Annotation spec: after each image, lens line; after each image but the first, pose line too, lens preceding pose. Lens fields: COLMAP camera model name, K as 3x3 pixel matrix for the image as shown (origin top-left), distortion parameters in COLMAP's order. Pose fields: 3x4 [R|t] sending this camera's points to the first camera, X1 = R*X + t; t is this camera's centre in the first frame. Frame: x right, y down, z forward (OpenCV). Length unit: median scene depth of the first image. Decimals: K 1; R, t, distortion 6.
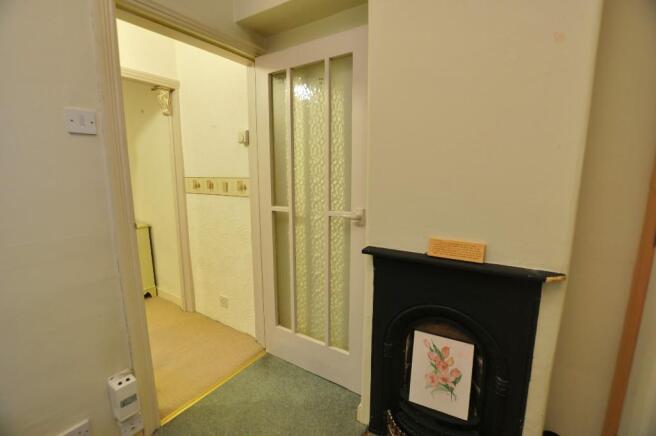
lens RADIAL K [[291.9, 0, 327.7], [0, 291.9, 217.5], [0, 0, 1]] dist [-0.000797, -0.000022]
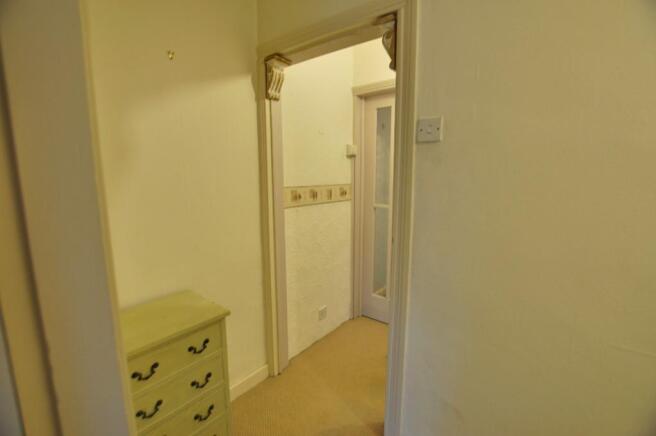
lens RADIAL K [[291.9, 0, 328.2], [0, 291.9, 219.8], [0, 0, 1]] dist [-0.000797, -0.000022]
pose [[0.092058, -0.136791, 0.986313, -1.352980], [0.177633, 0.976887, 0.118905, -0.136397], [-0.979782, 0.164256, 0.114228, 0.877211]]
